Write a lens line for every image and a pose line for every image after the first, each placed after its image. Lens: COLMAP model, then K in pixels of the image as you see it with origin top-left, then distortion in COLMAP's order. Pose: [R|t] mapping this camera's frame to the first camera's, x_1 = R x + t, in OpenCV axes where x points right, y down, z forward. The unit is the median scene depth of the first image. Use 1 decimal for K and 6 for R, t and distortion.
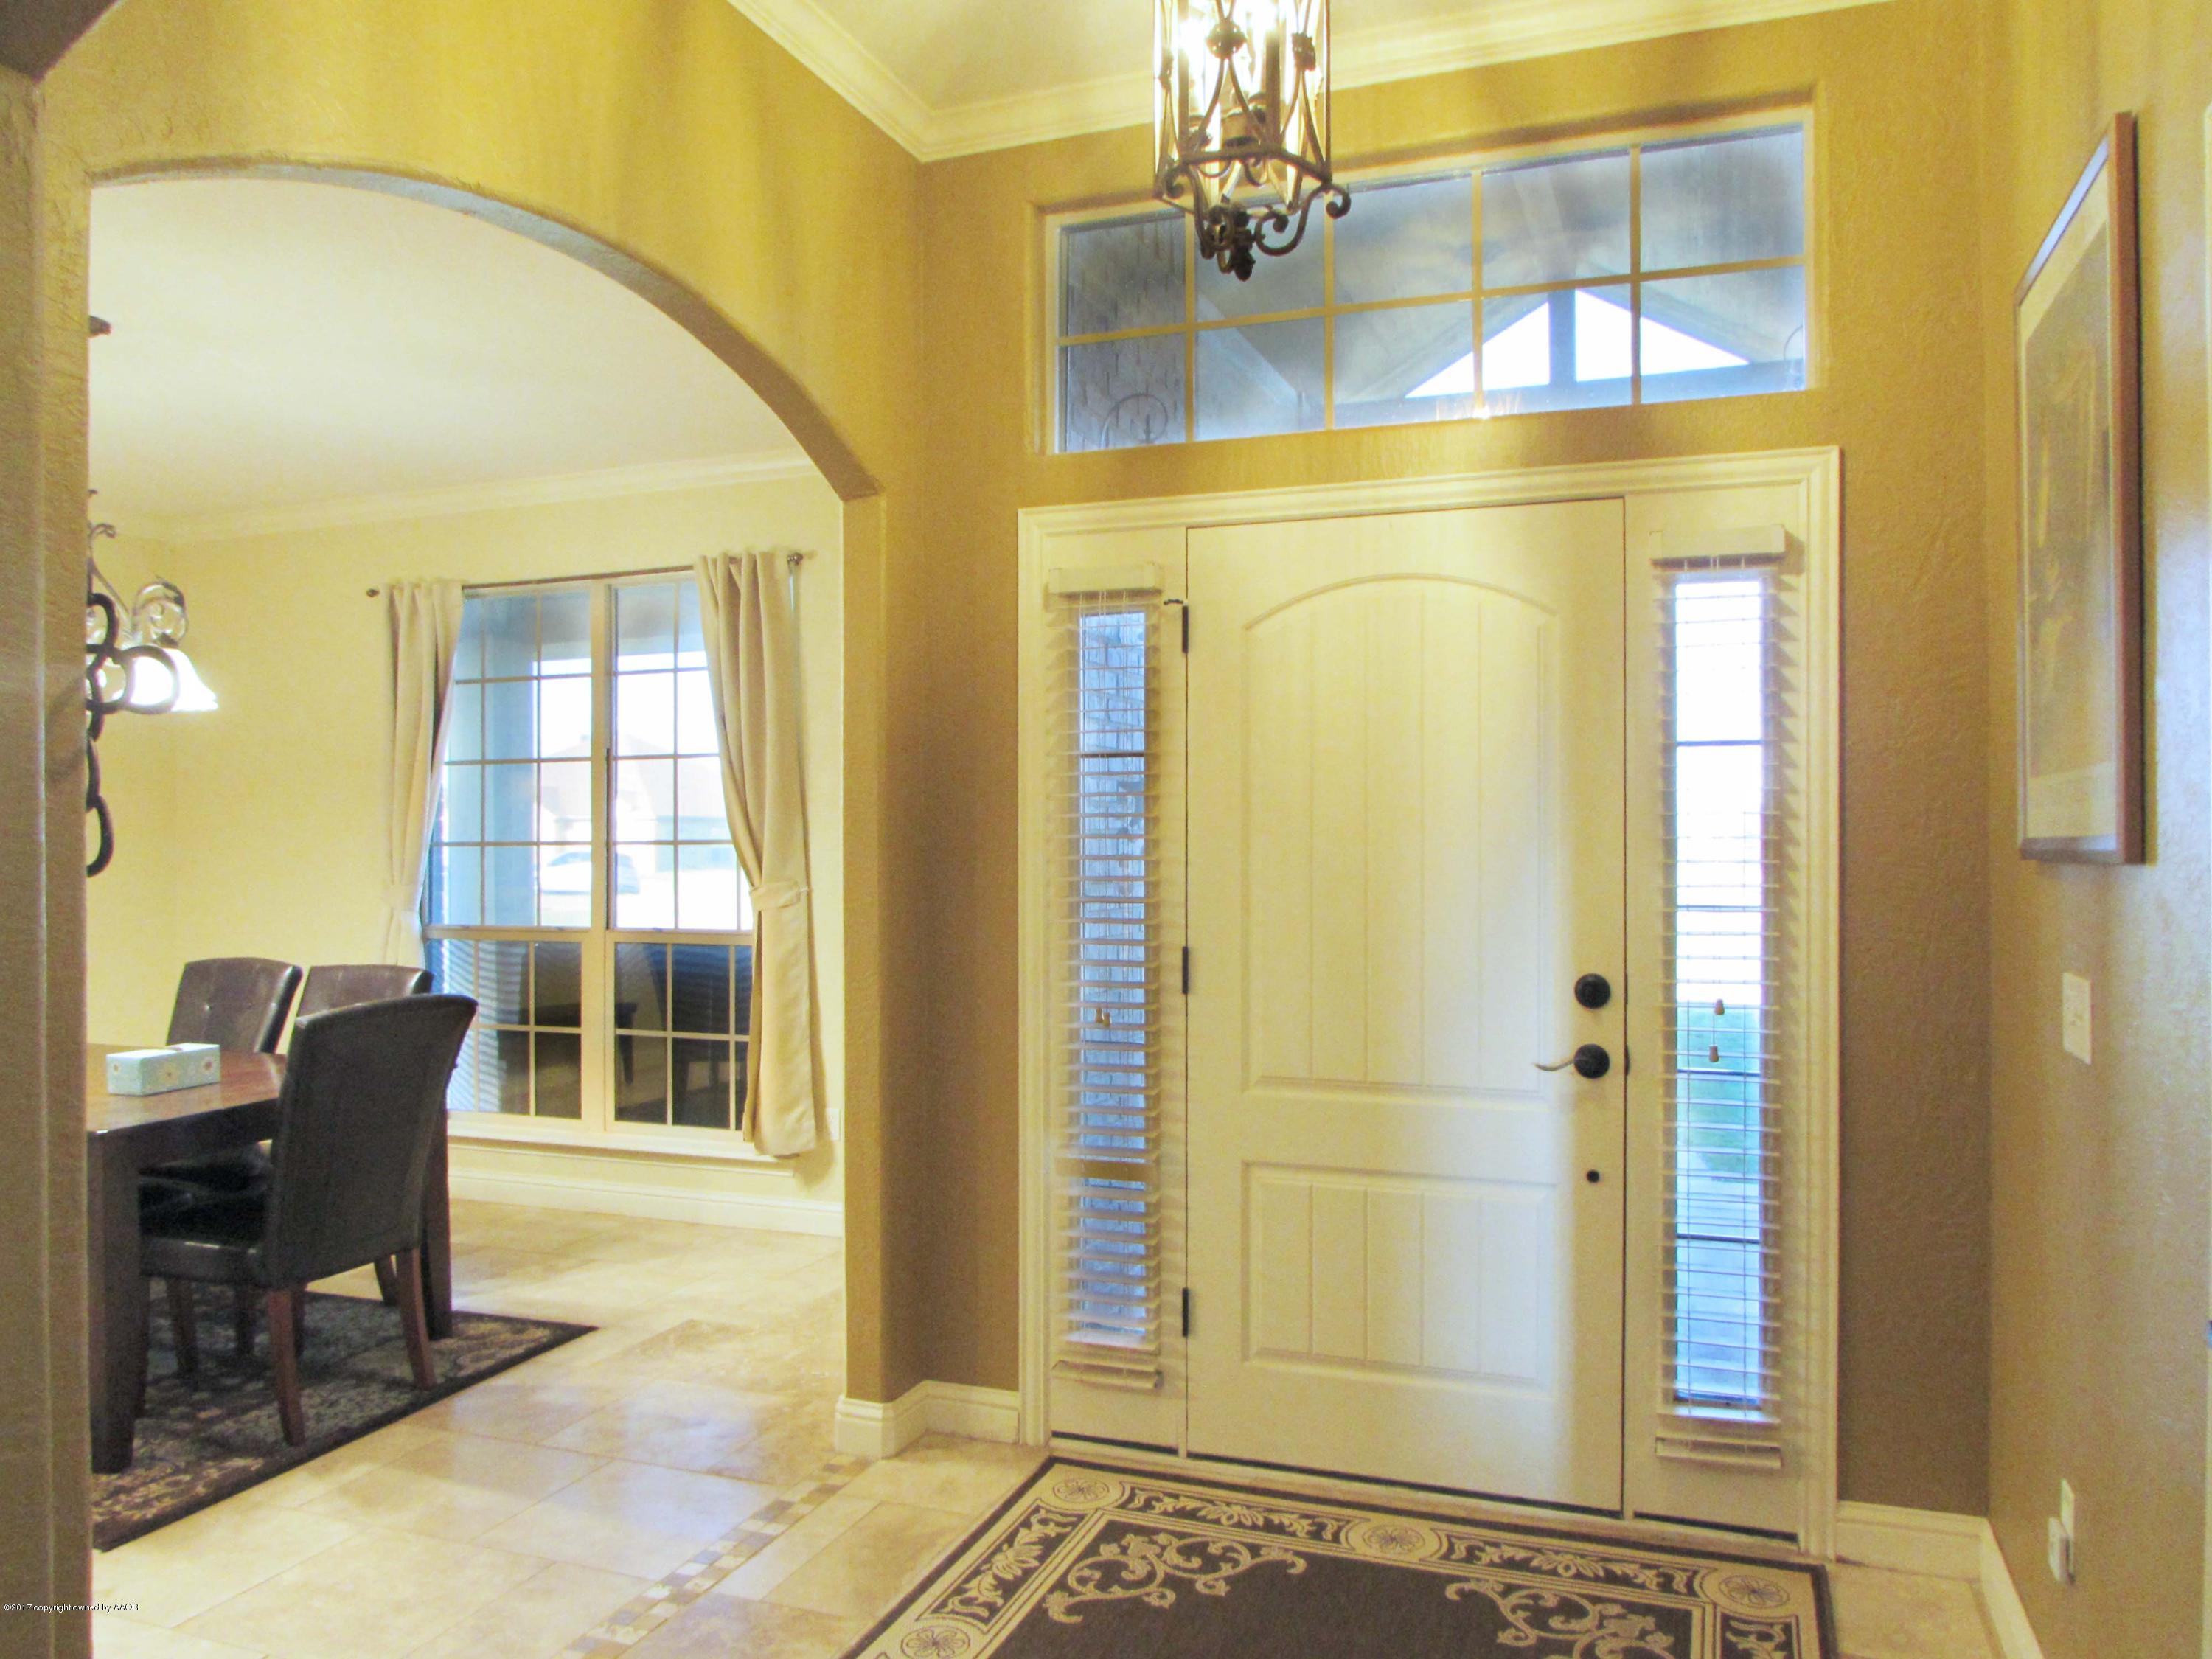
lens RADIAL K [[1616.8, 0, 1132.9], [0, 1616.8, 829.3], [0, 0, 1]] dist [-0.044790, 0.029858]
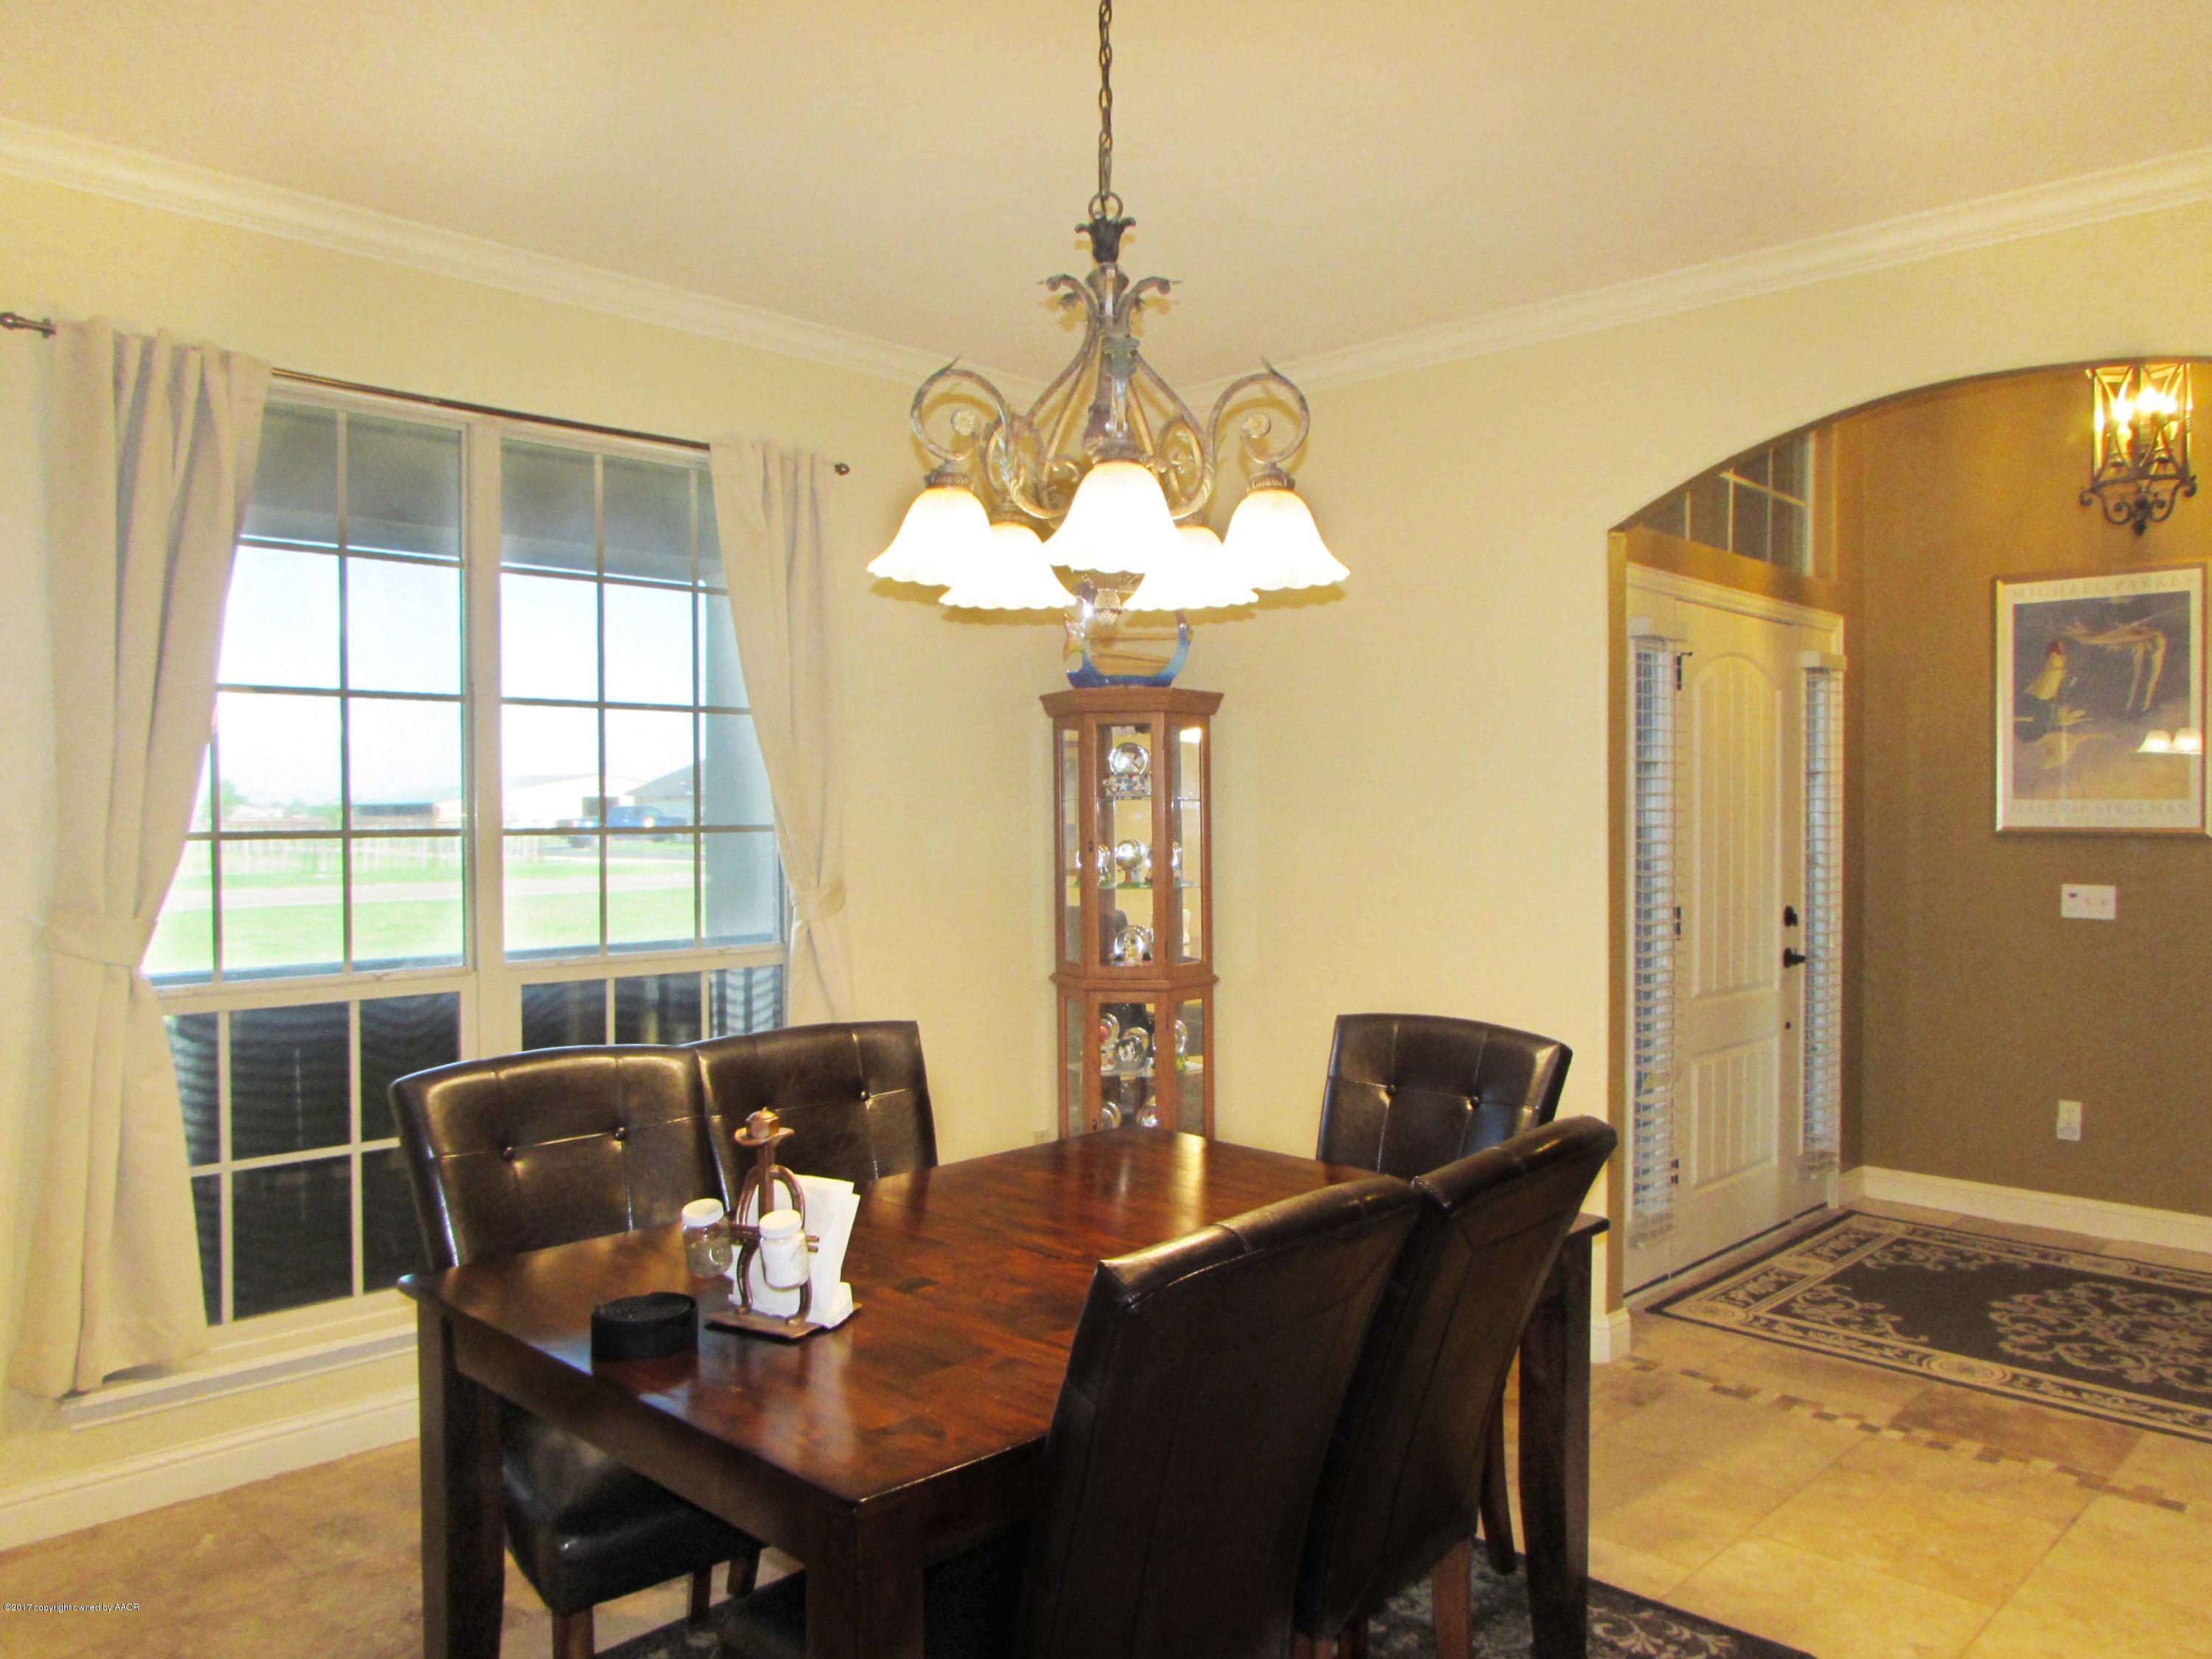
lens RADIAL K [[1616.8, 0, 1132.9], [0, 1616.8, 829.3], [0, 0, 1]] dist [-0.044790, 0.029858]
pose [[0.399308, -0.008667, 0.916776, -1.559269], [-0.007080, 0.999896, 0.012536, -0.004633], [-0.916790, -0.011496, 0.399205, 0.982368]]
